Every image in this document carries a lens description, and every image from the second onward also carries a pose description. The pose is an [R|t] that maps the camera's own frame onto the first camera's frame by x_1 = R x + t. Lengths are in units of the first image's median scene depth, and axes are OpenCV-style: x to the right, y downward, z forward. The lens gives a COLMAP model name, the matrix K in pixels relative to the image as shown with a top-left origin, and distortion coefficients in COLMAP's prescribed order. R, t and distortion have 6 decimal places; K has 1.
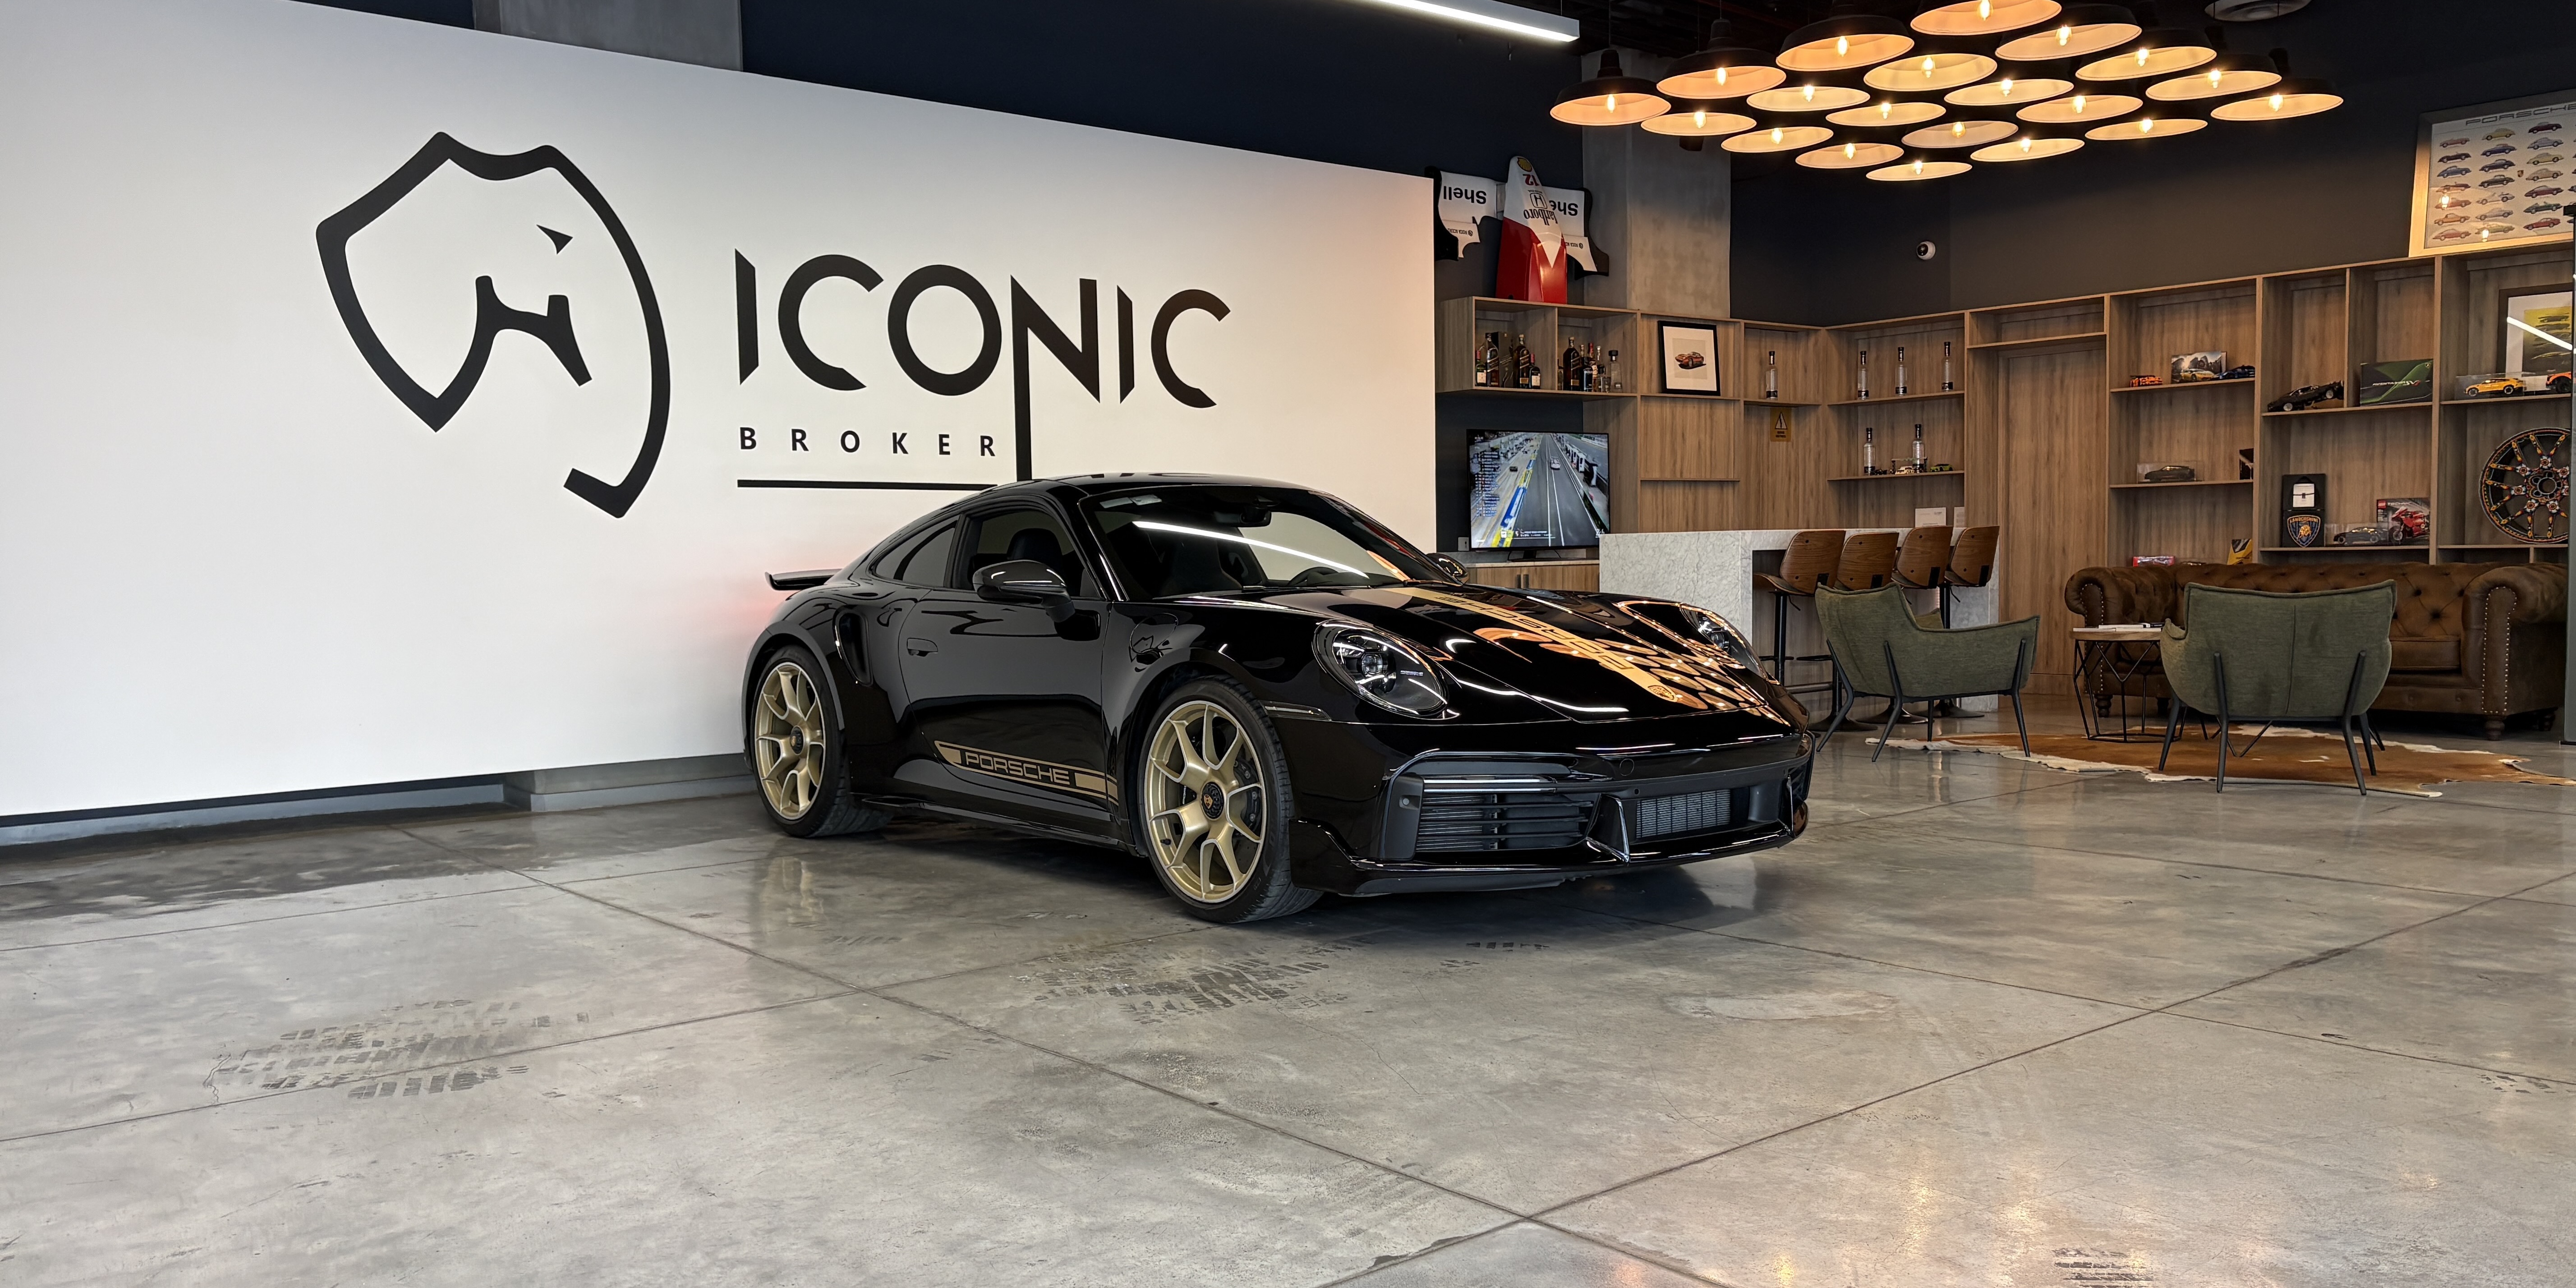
lens RADIAL K [[1952.4, 0, 1281.7], [0, 1952.4, 667.2], [0, 0, 1]] dist [0.035304, -0.037200]
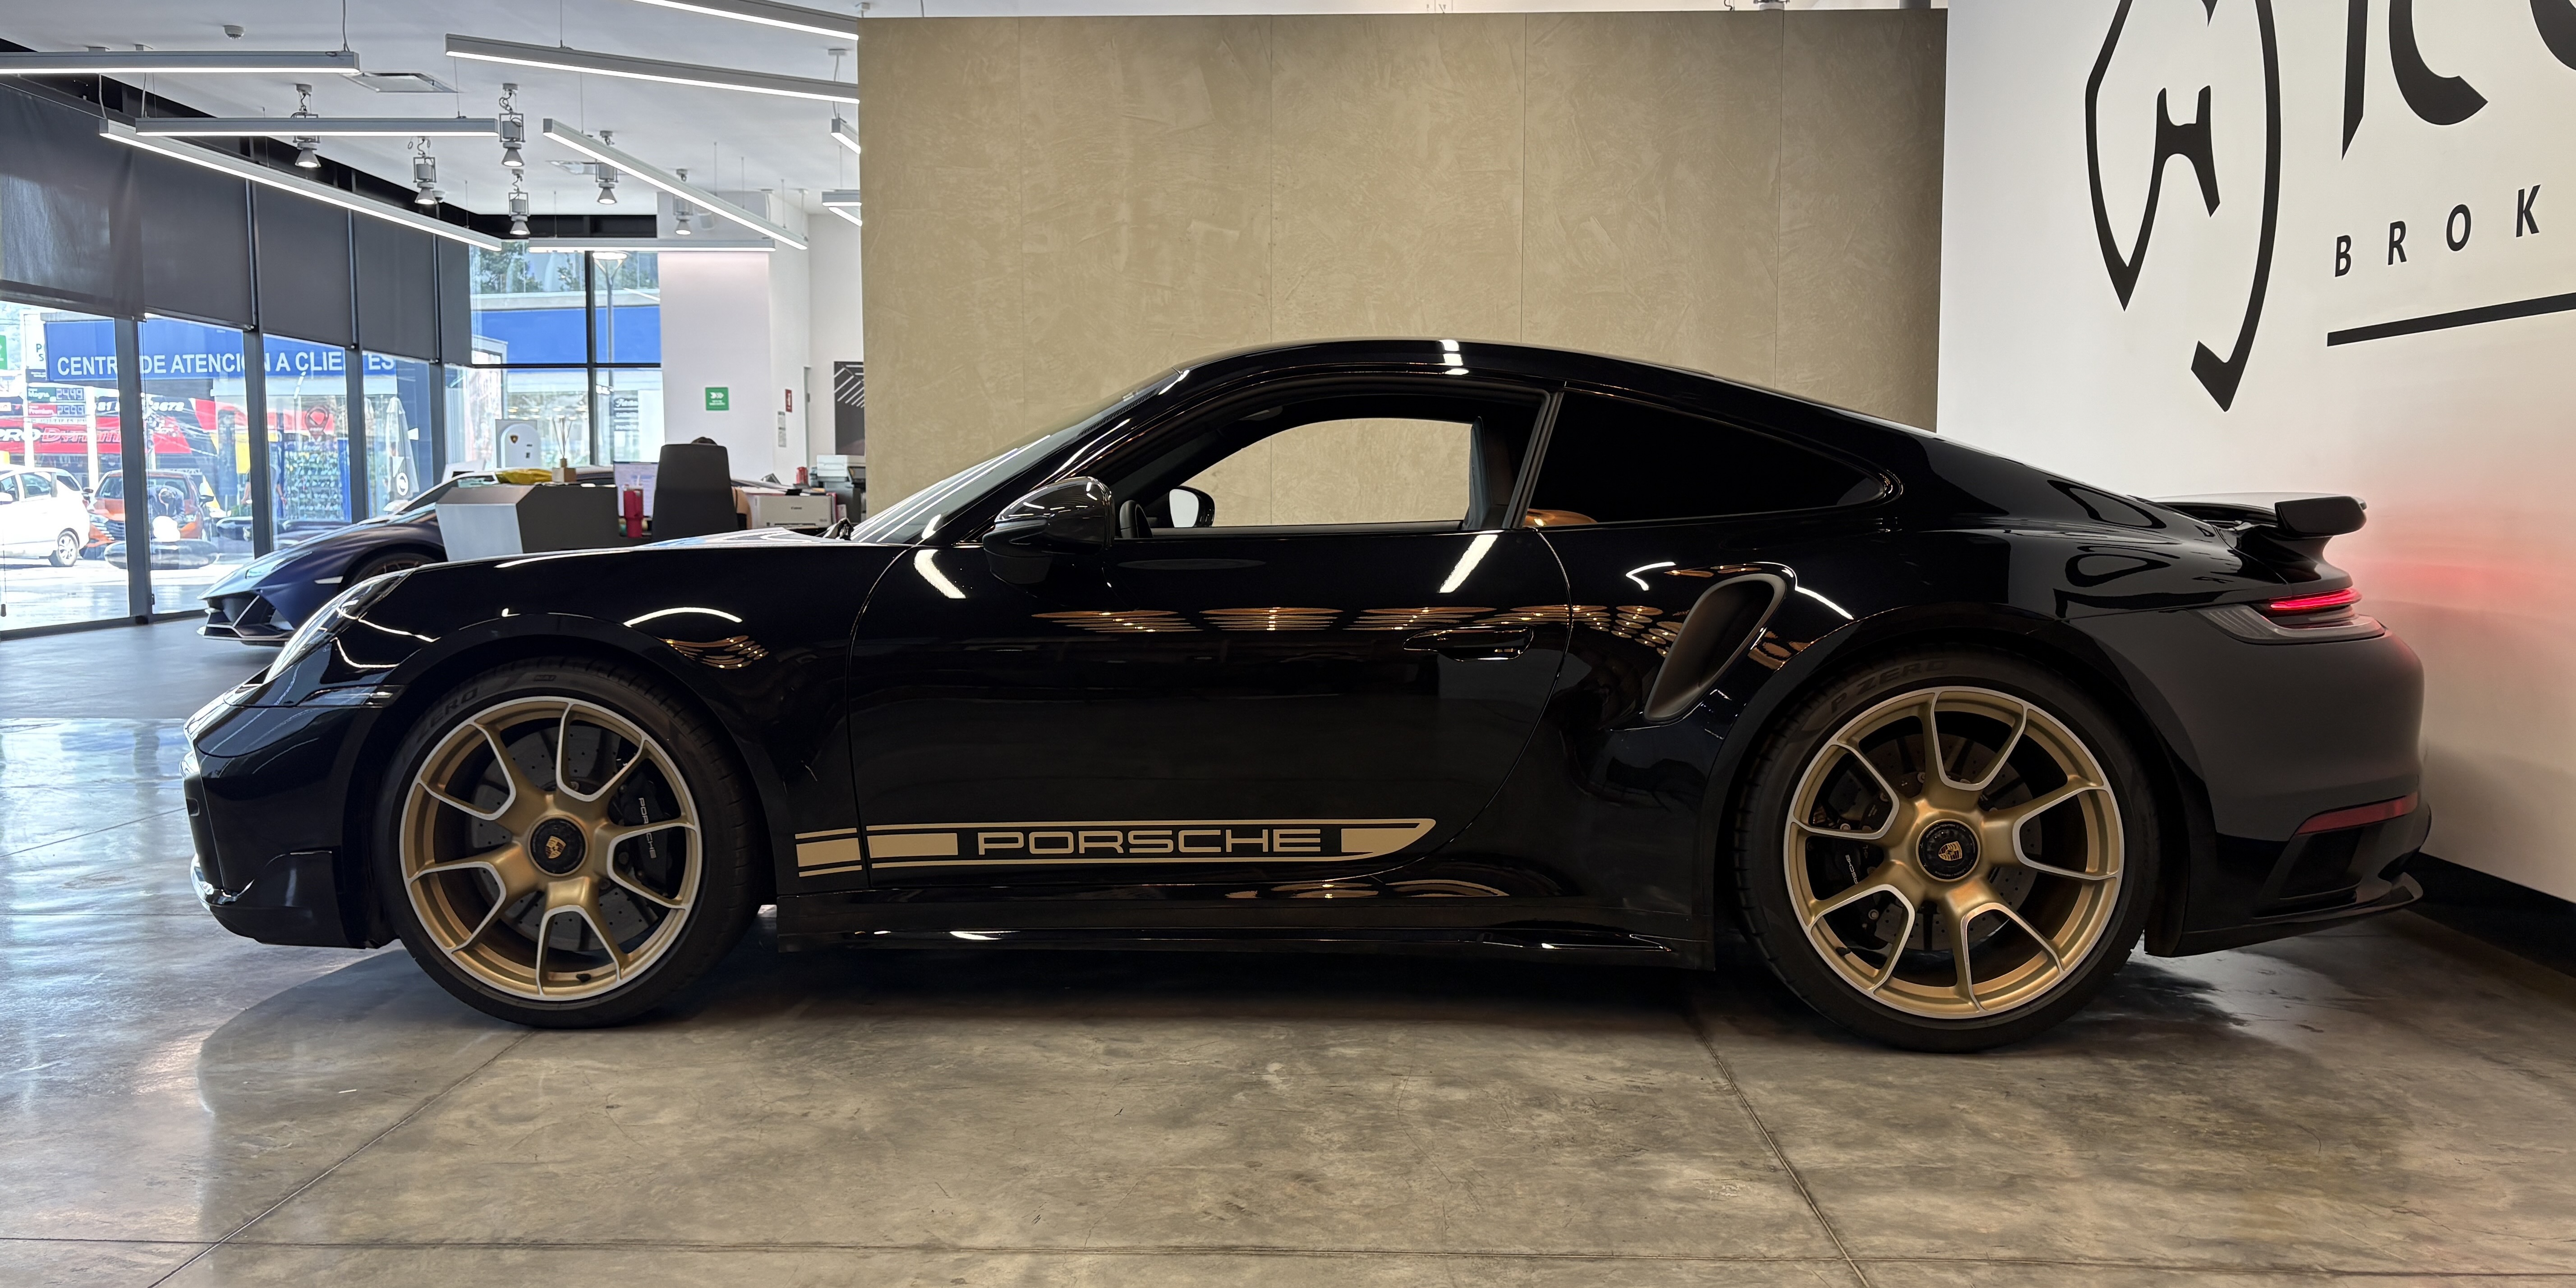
lens RADIAL K [[1952.4, 0, 1274.7], [0, 1952.4, 645.6], [0, 0, 1]] dist [0.035304, -0.037200]
pose [[-0.661833, 0.072374, -0.746149, 0.348181], [-0.033464, 0.991484, 0.125853, -0.067459], [0.748904, 0.108263, -0.653775, 1.149041]]
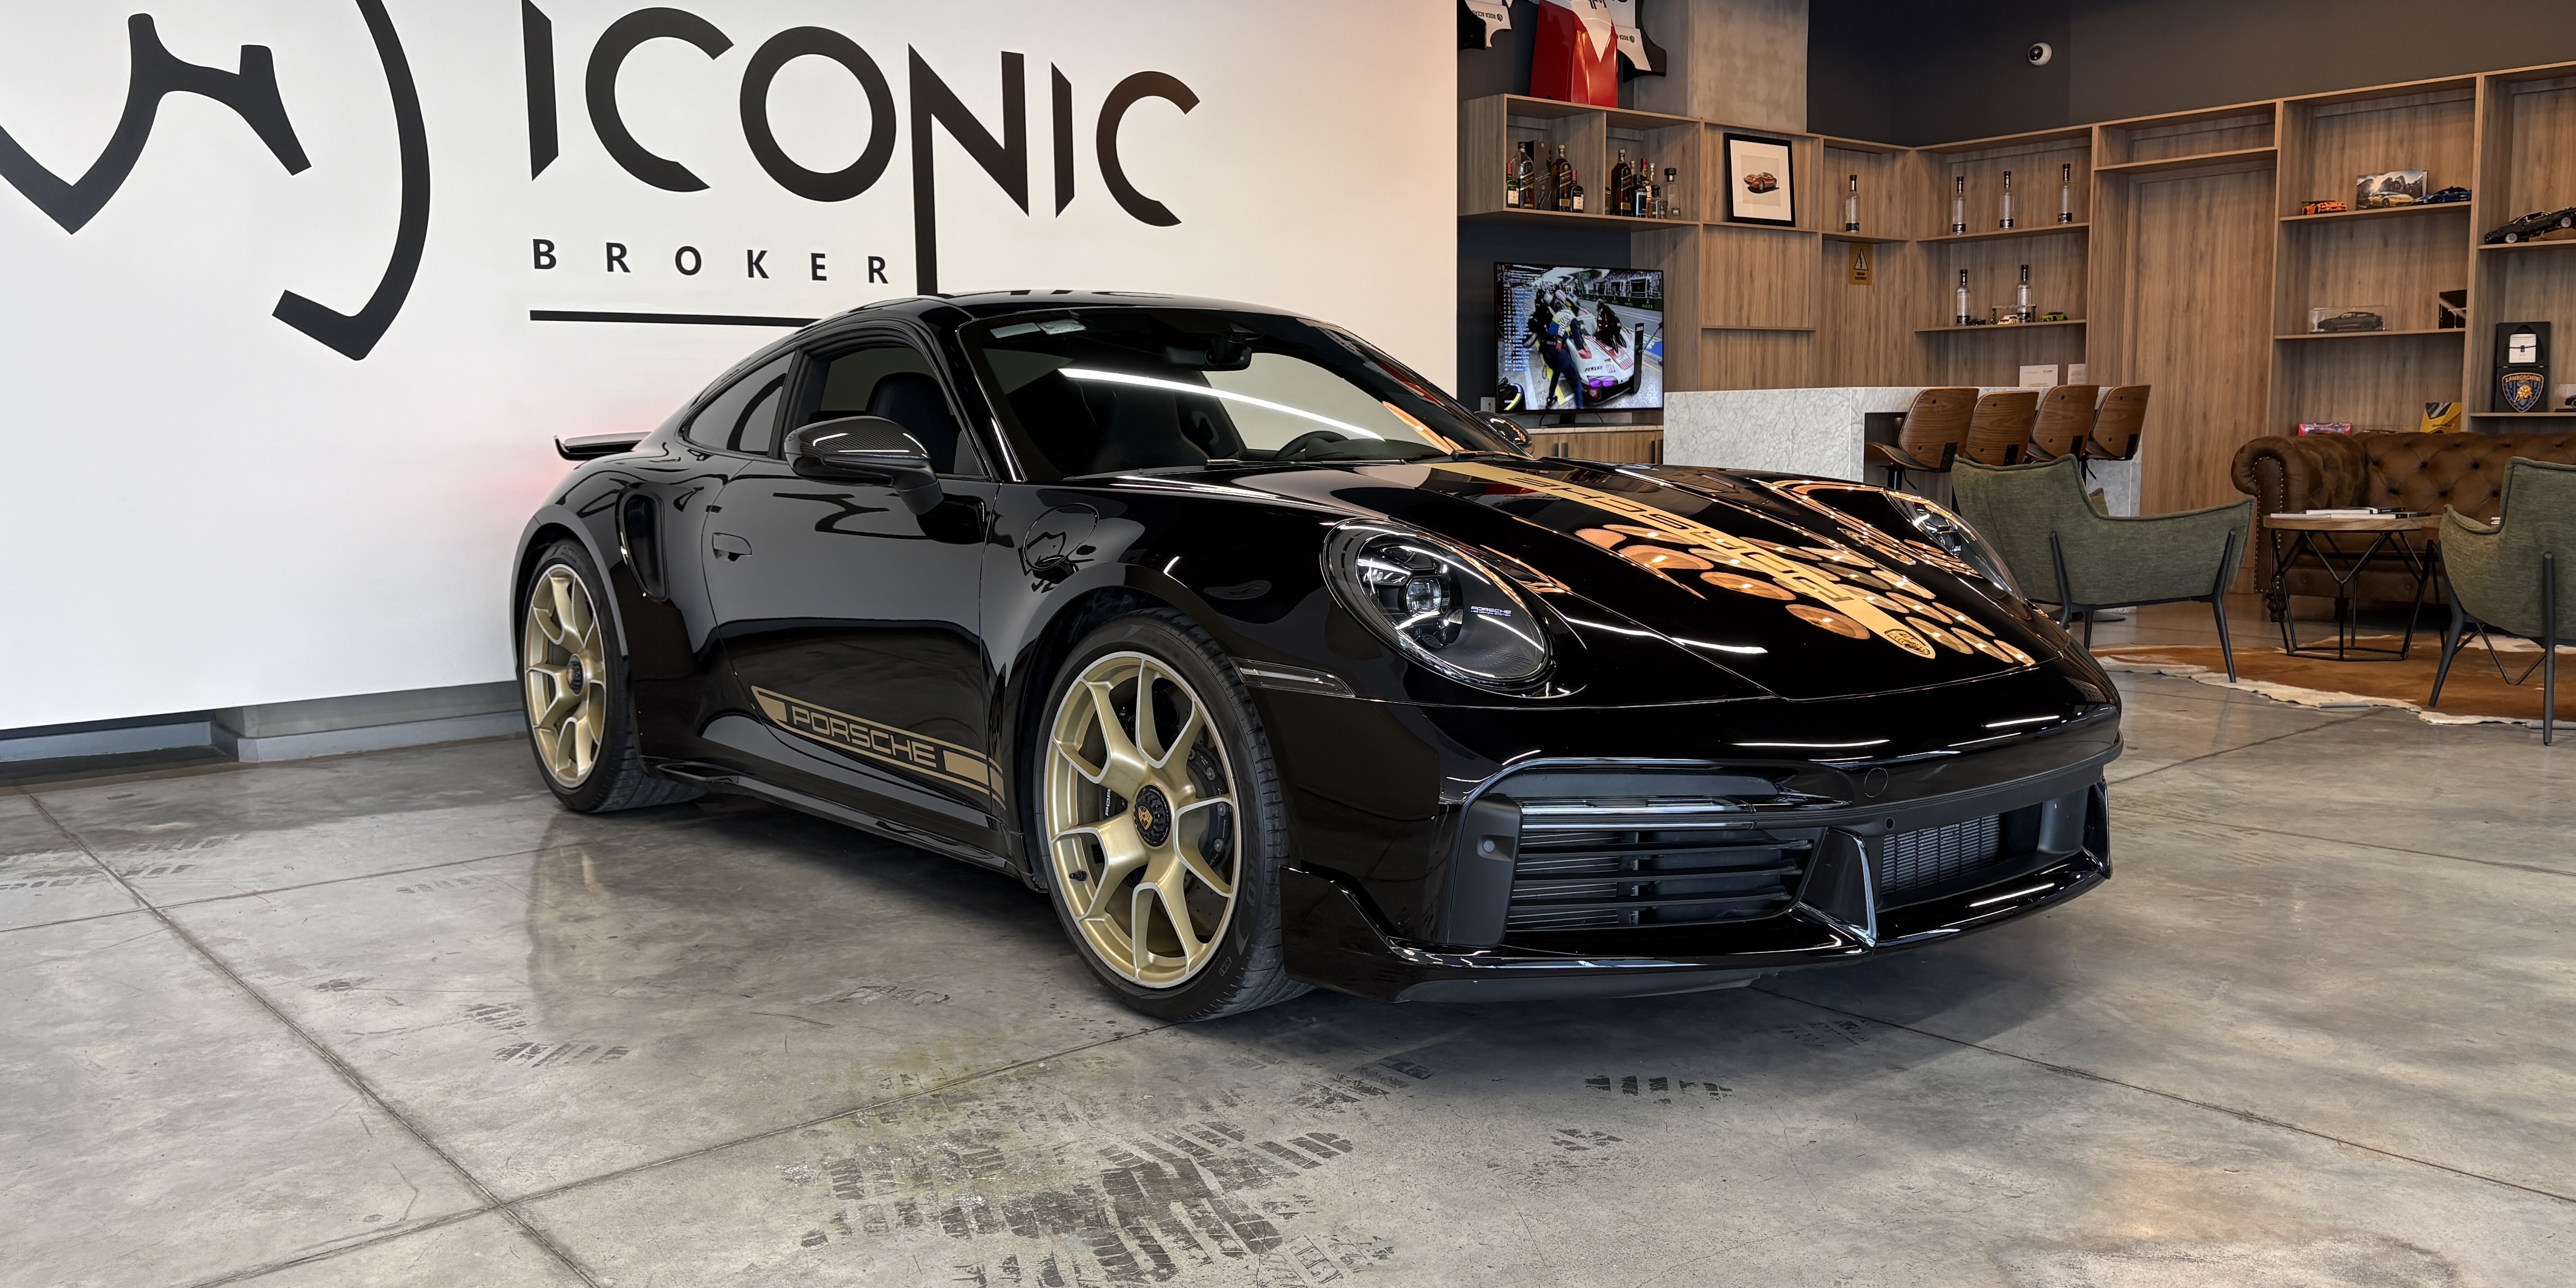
lens RADIAL K [[1952.4, 0, 1282.3], [0, 1952.4, 627.1], [0, 0, 1]] dist [0.035304, -0.037200]
pose [[0.999942, 0.002806, 0.010354, -0.001005], [-0.003288, 0.998900, 0.046786, -0.011730], [-0.010212, -0.046817, 0.998851, 0.251623]]
